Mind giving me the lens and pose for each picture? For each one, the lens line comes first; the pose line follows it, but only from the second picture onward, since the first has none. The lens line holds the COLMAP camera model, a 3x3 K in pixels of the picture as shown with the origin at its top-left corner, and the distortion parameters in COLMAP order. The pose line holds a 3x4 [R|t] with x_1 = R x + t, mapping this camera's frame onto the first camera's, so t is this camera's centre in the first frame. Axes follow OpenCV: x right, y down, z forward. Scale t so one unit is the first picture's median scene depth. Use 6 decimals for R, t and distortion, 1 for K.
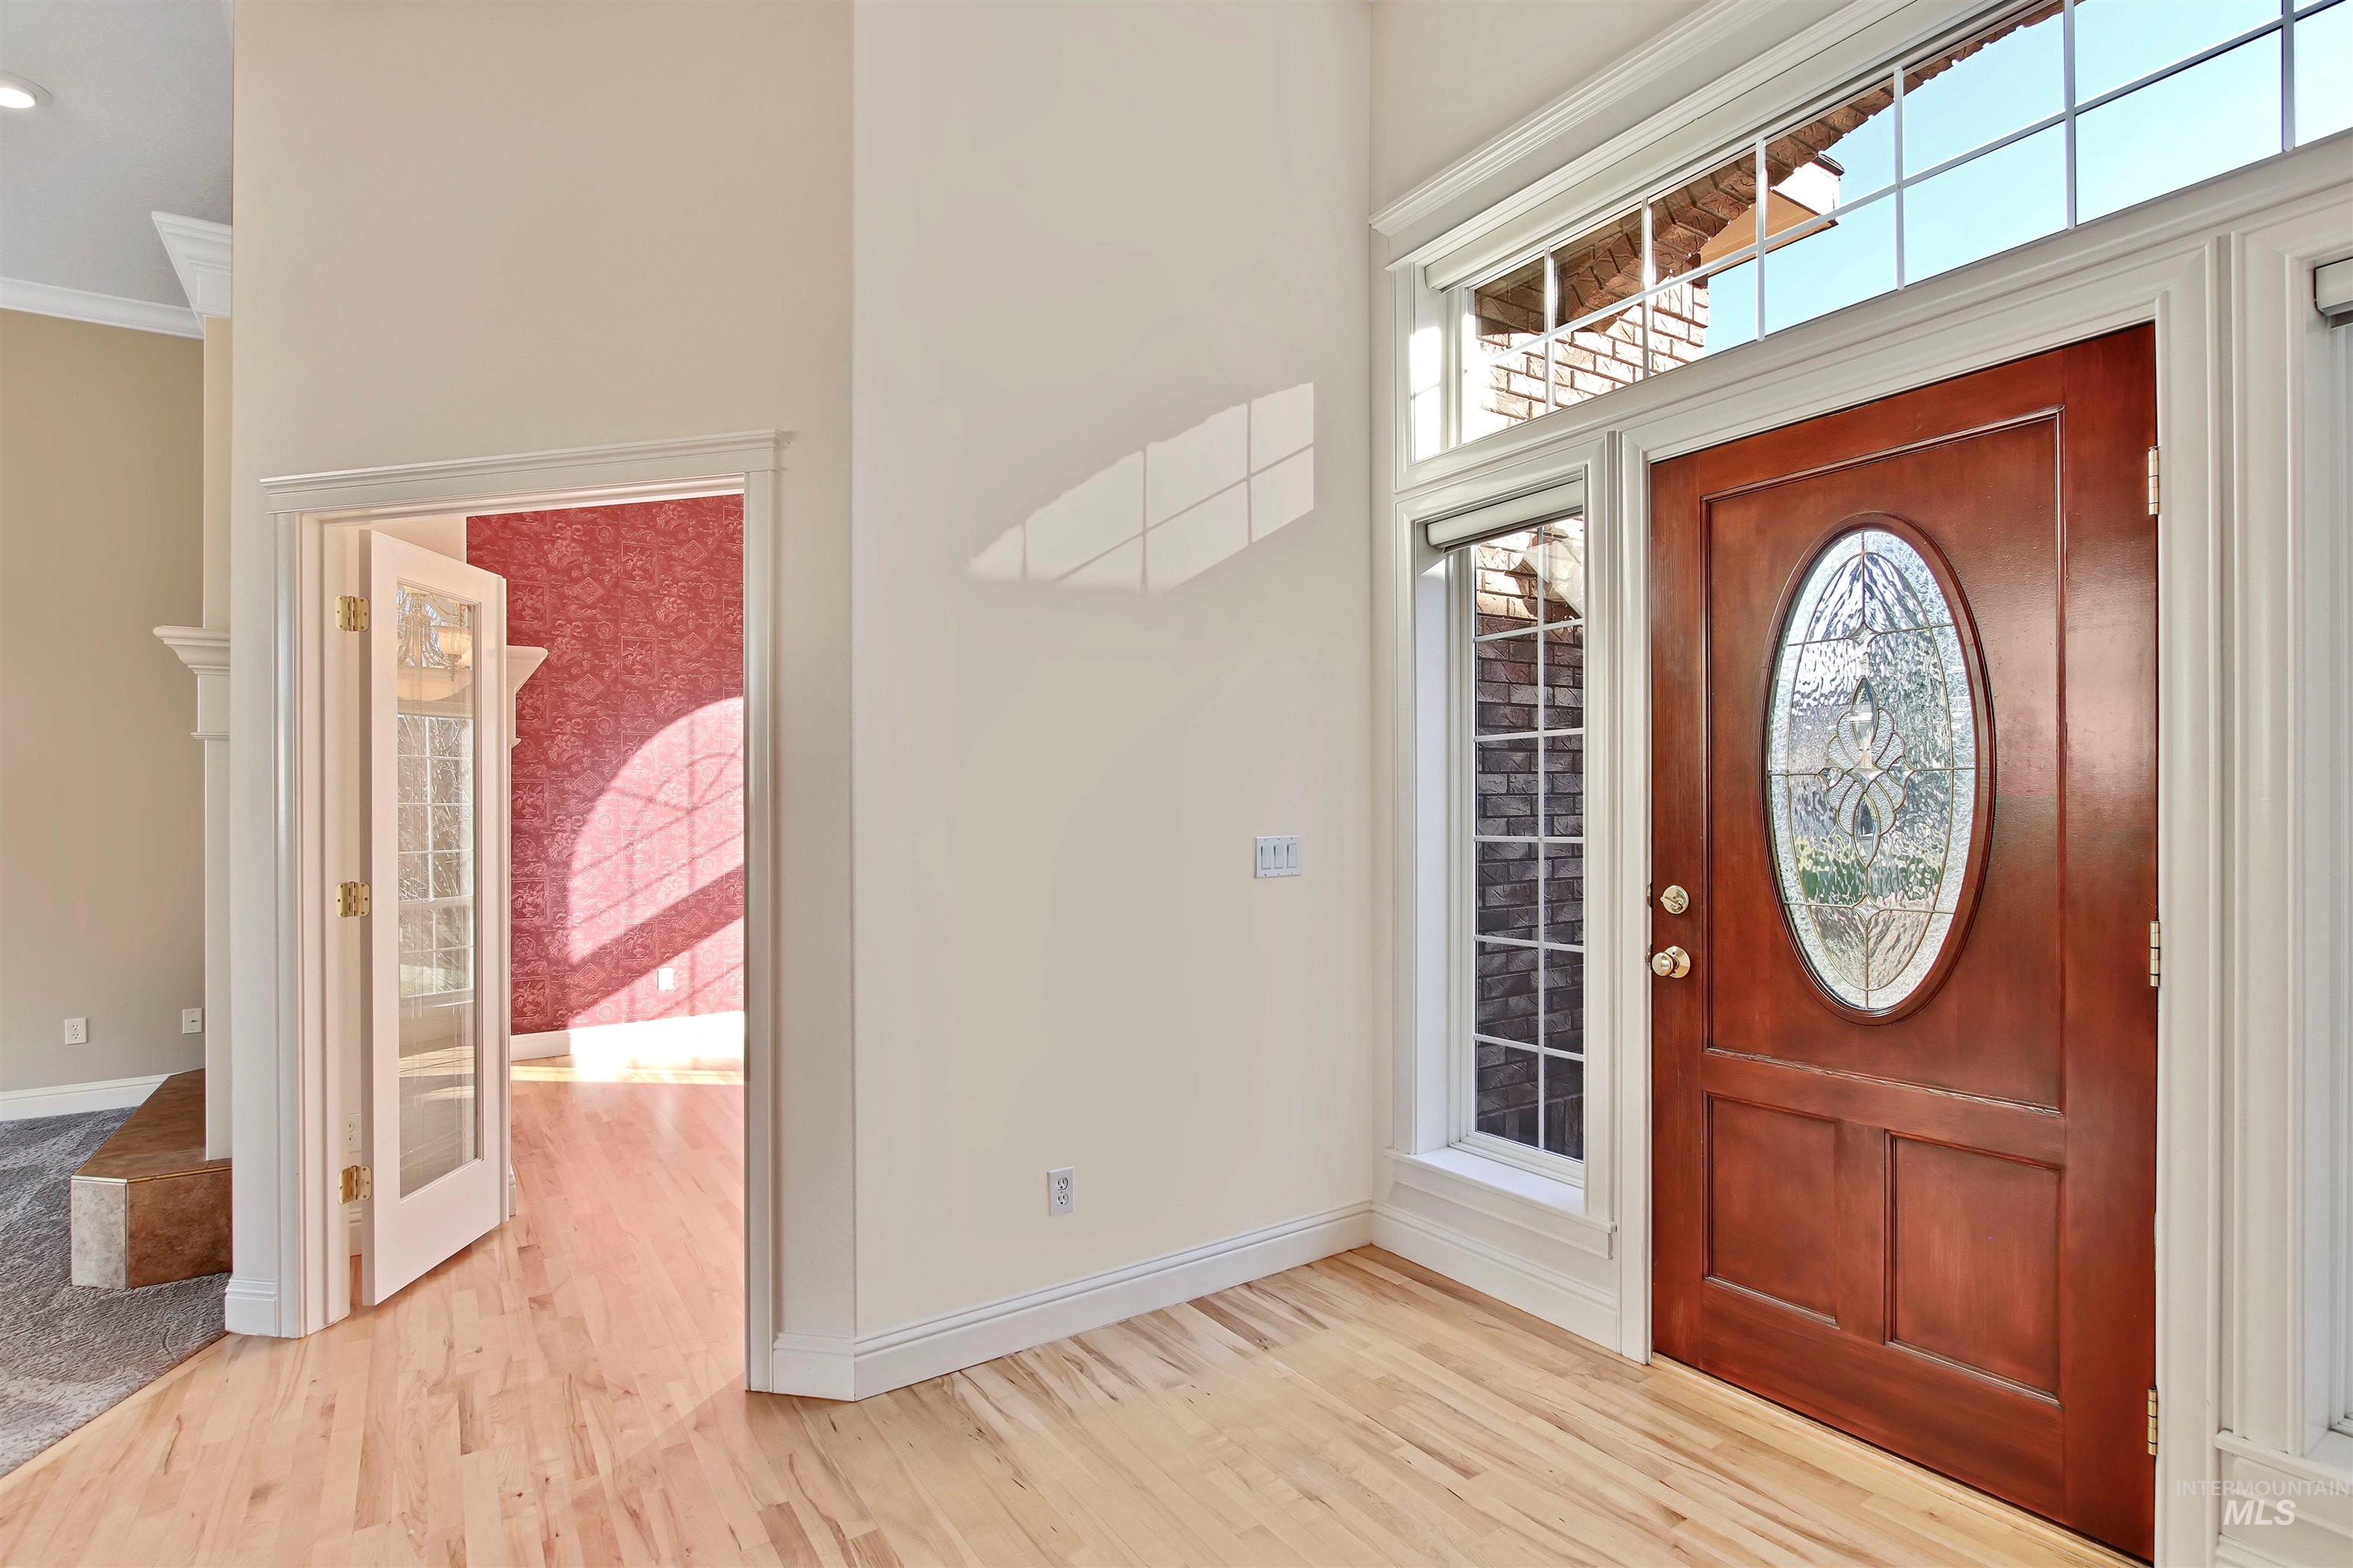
lens RADIAL K [[1136.5, 0, 1187.4], [0, 1136.5, 789.4], [0, 0, 1]] dist [-0.013755, 0.000309]
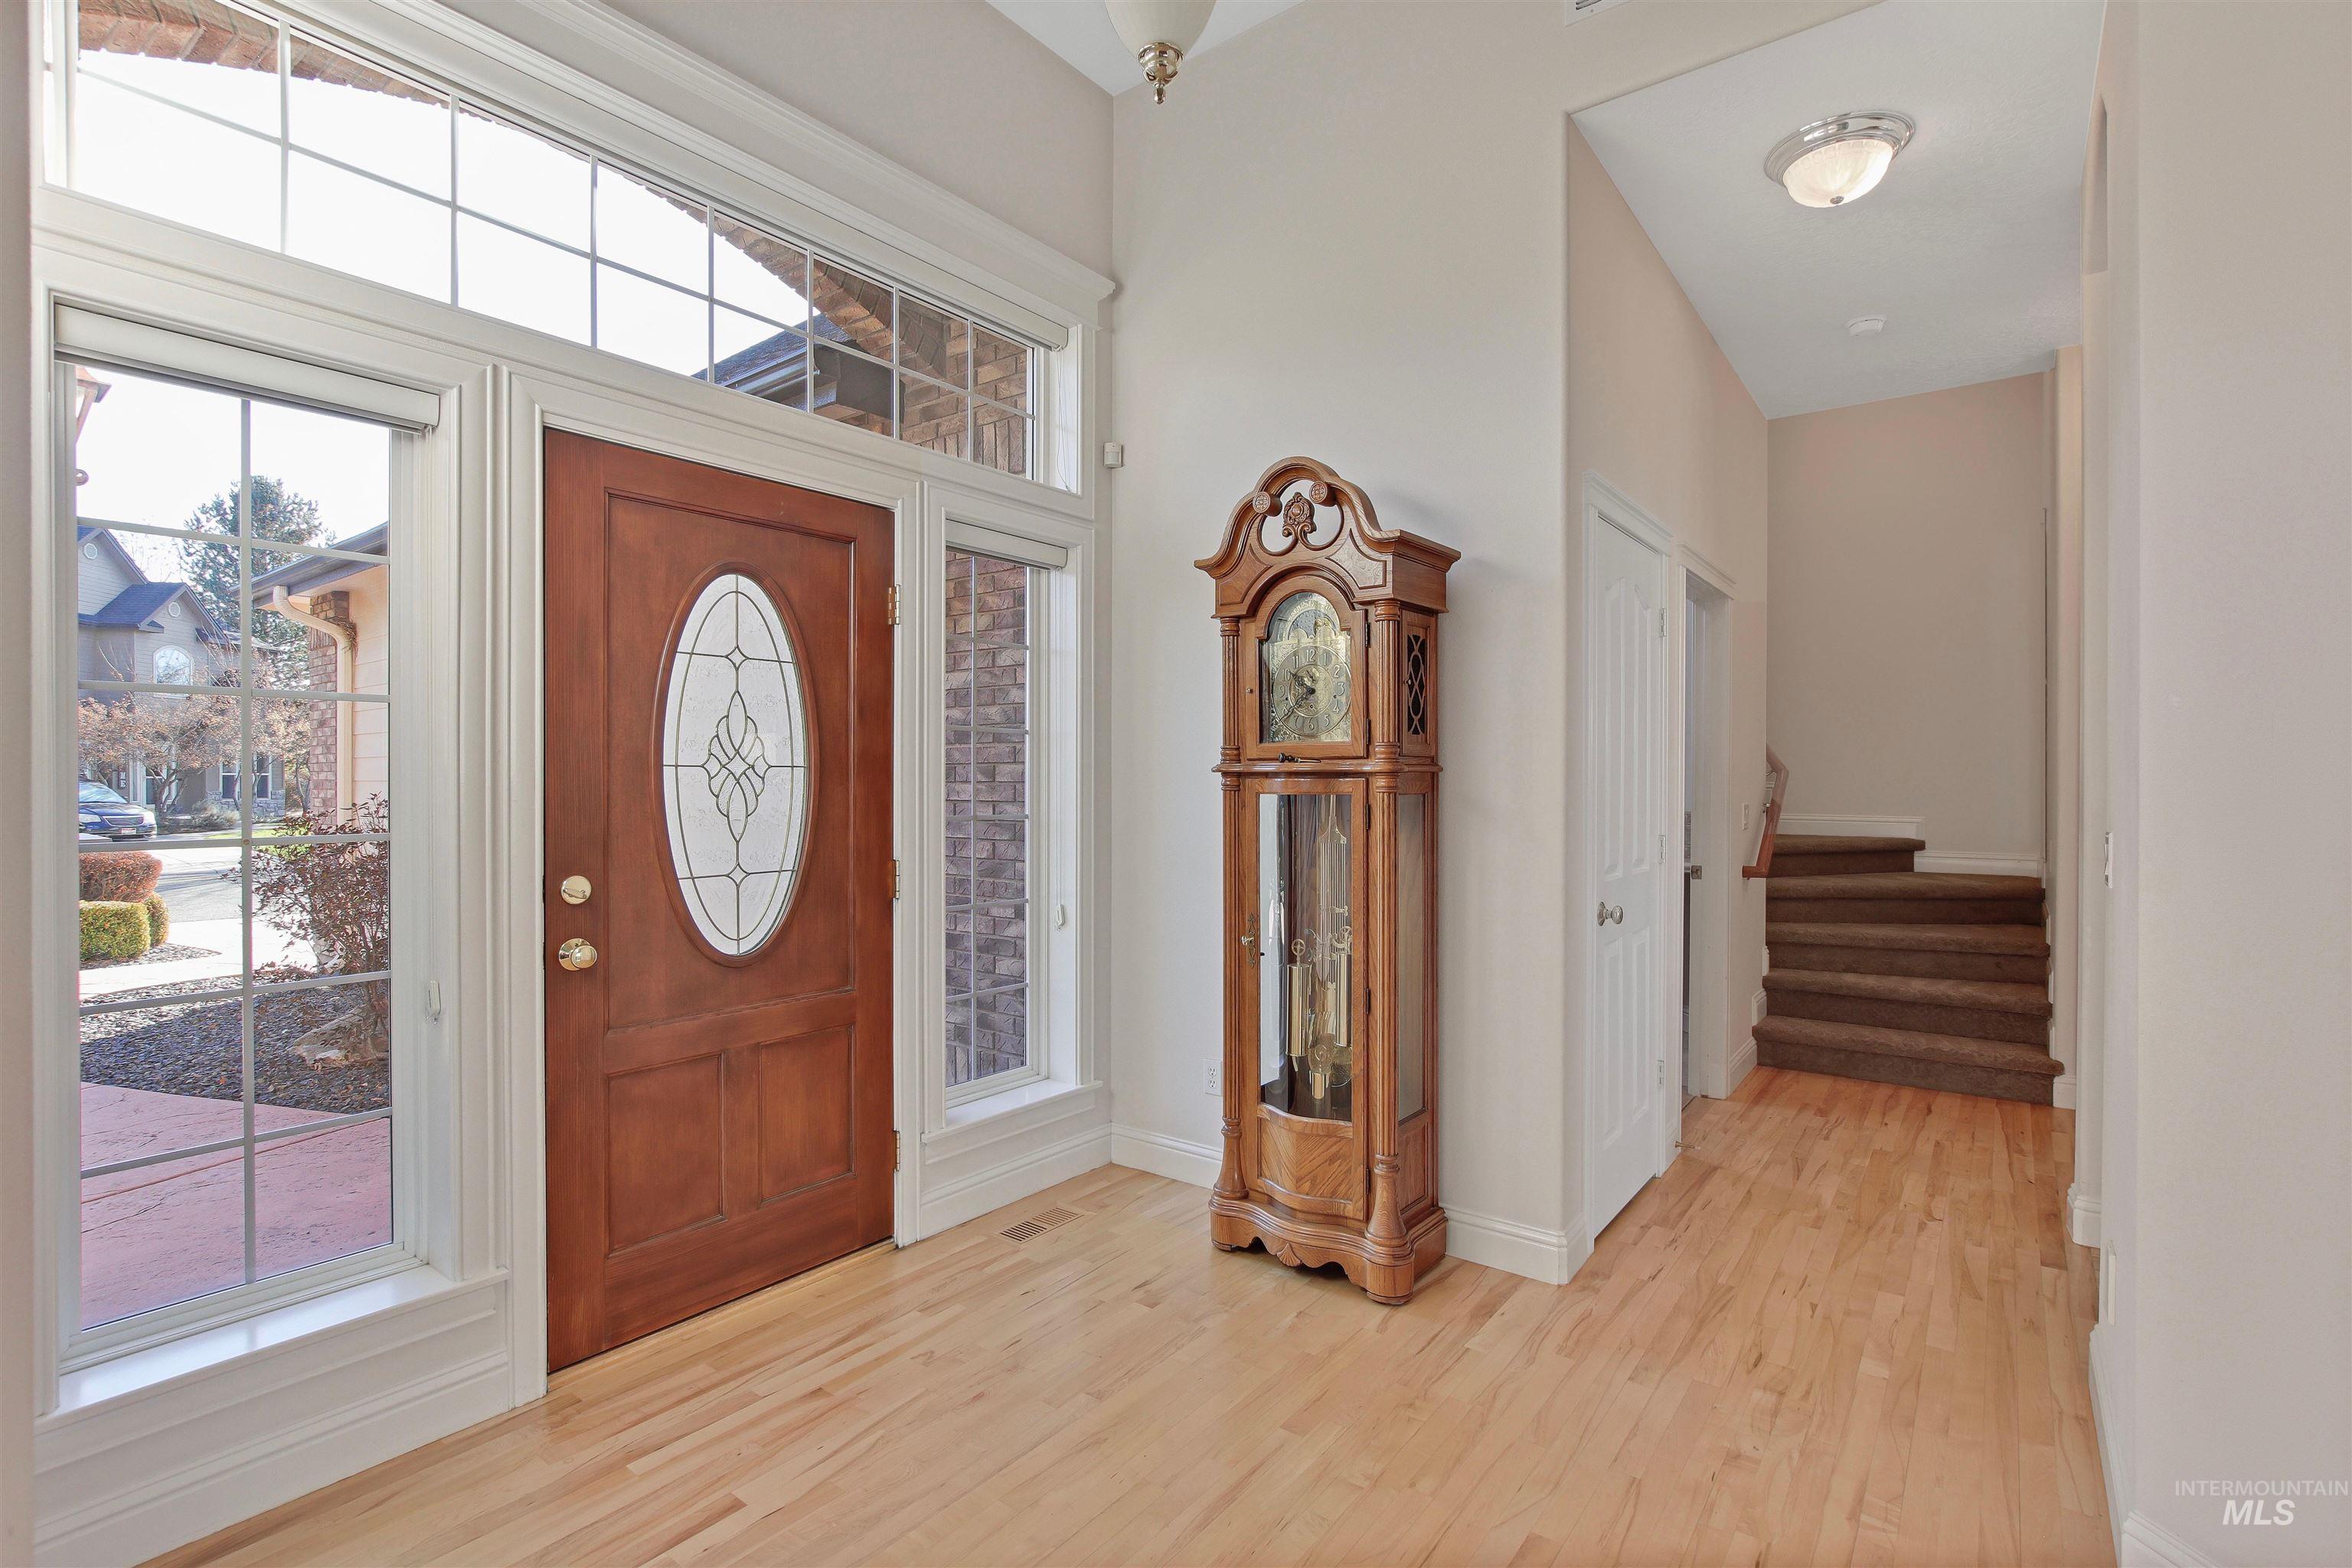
lens RADIAL K [[1103.5, 0, 1176.0], [0, 1103.5, 784.0], [0, 0, 1]] dist [-0.000524, 0.000701]
pose [[-0.314551, 0.007547, 0.949211, -0.708391], [-0.012342, 0.999851, -0.012040, 0.012864], [-0.949160, -0.015502, -0.314411, 0.910046]]
